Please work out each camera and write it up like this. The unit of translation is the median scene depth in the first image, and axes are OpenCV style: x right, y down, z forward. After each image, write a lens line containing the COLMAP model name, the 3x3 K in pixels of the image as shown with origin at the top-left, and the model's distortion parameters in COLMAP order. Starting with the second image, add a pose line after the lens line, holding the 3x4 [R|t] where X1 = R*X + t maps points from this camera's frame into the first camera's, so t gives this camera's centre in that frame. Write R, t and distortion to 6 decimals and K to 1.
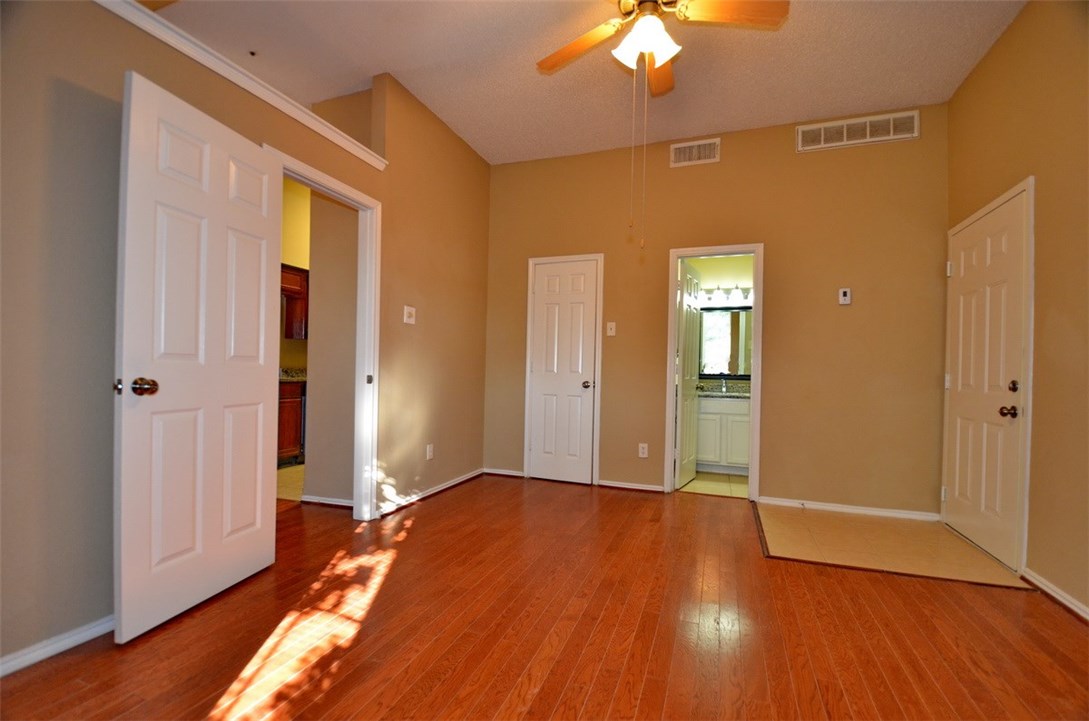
lens RADIAL K [[472.0, 0, 547.8], [0, 472.0, 371.8], [0, 0, 1]] dist [0.022158, -0.026482]
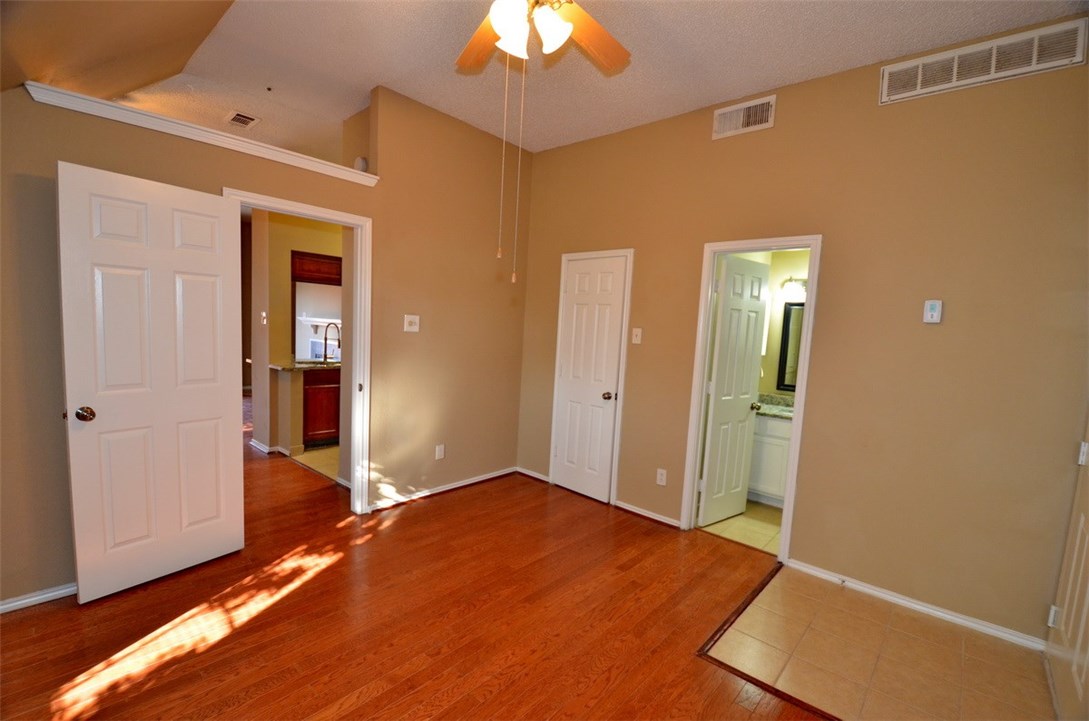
lens RADIAL K [[472.0, 0, 547.8], [0, 472.0, 371.8], [0, 0, 1]] dist [0.022158, -0.026482]
pose [[0.930573, 0.062915, -0.360660, 0.353040], [-0.034110, 0.995738, 0.085690, -0.109898], [0.364514, -0.067439, 0.928753, 0.136470]]
